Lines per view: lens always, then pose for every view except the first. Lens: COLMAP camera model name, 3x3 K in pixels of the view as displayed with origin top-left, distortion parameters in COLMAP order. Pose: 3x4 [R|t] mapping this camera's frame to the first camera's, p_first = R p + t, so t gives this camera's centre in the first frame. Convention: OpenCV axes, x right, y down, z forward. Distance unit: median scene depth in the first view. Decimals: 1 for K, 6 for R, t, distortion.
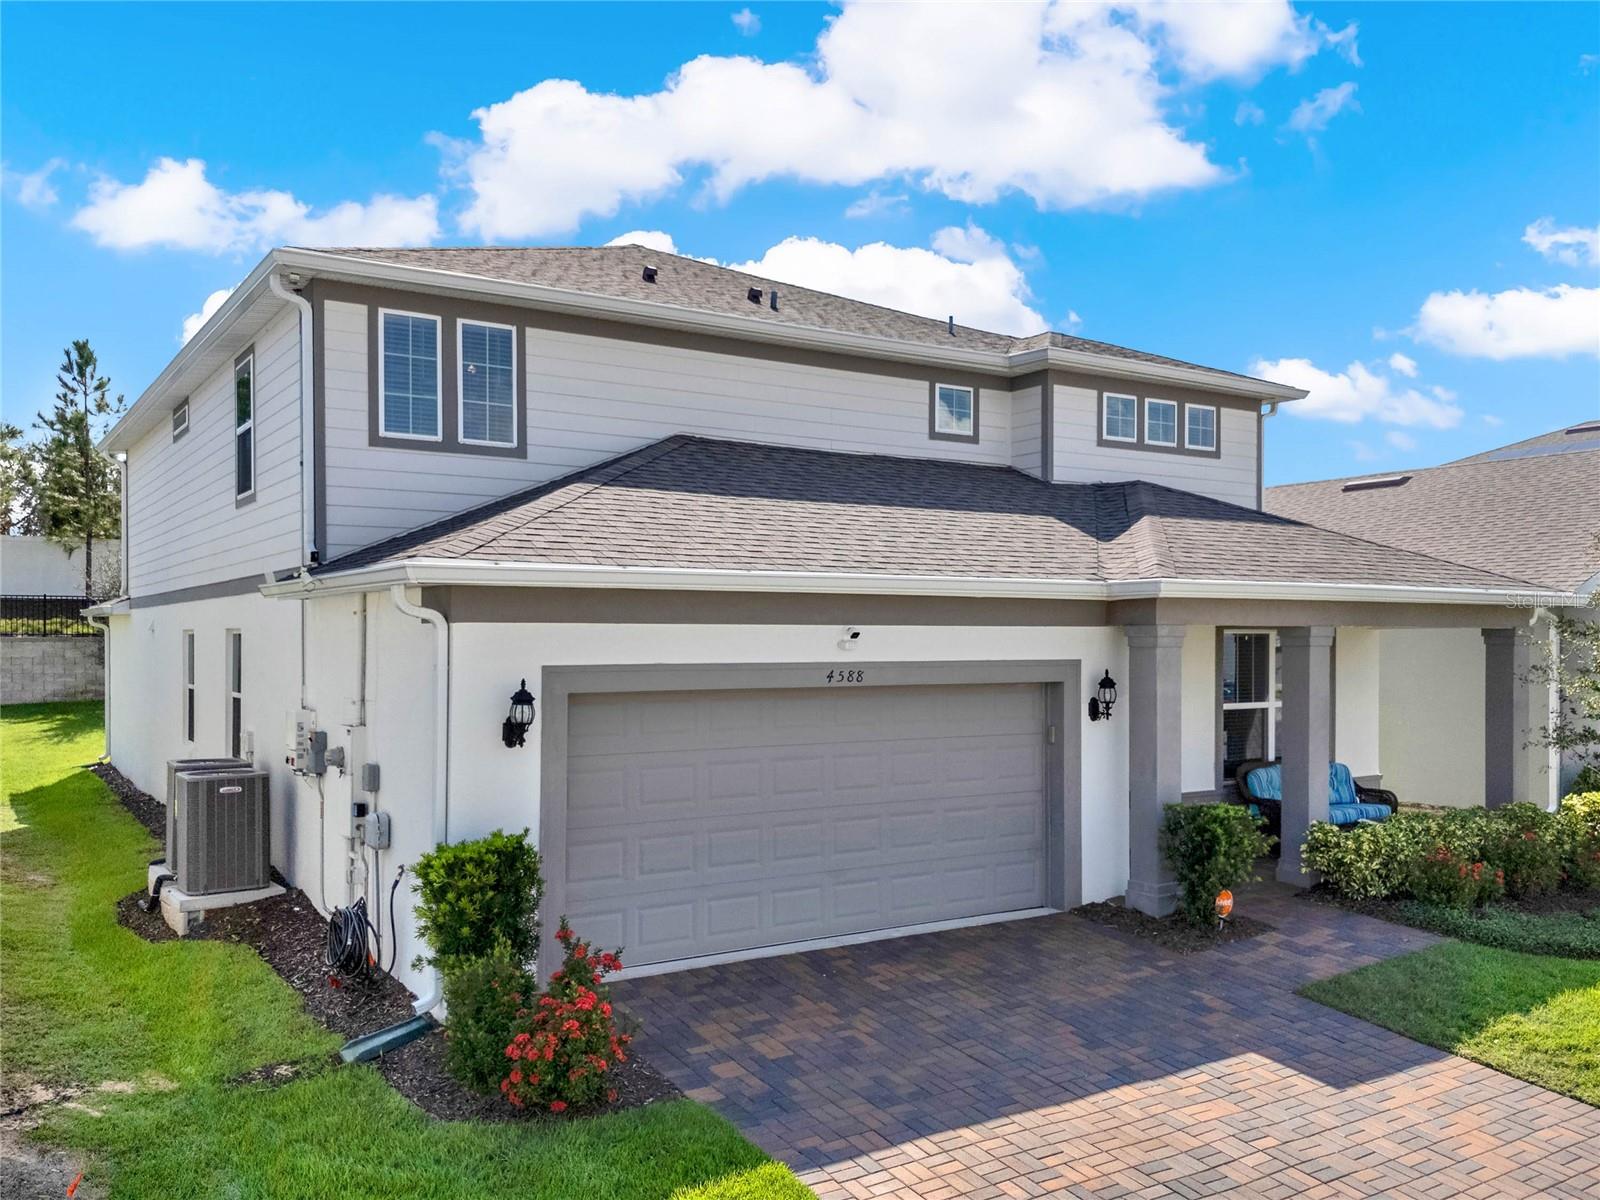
lens RADIAL K [[1256.9, 0, 809.1], [0, 1256.9, 561.7], [0, 0, 1]] dist [0.097154, -0.117566]
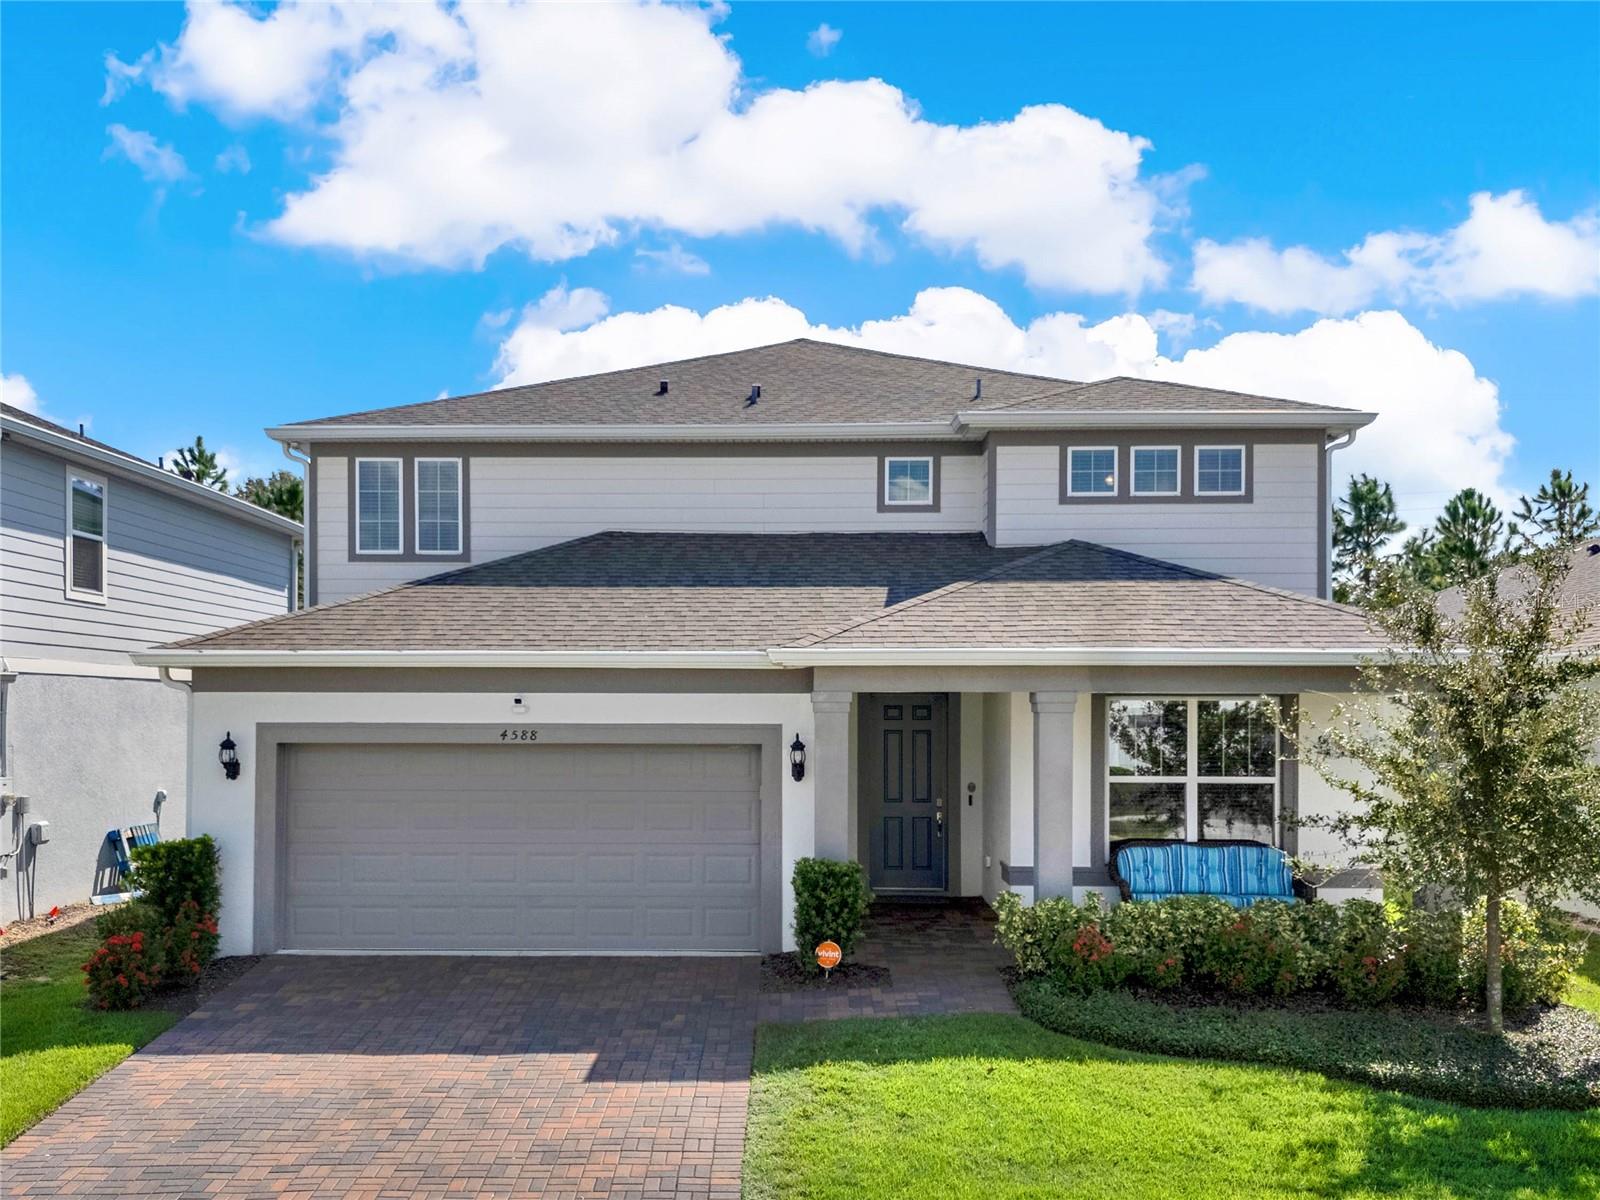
lens RADIAL K [[1405.3, 0, 800.0], [0, 1405.3, 600.0], [0, 0, 1]] dist [0.086987, -0.129367]
pose [[0.835423, -0.040595, -0.548106, 0.910760], [0.029987, 0.999150, -0.028295, 0.006568], [0.548789, 0.007203, 0.835930, 0.005872]]
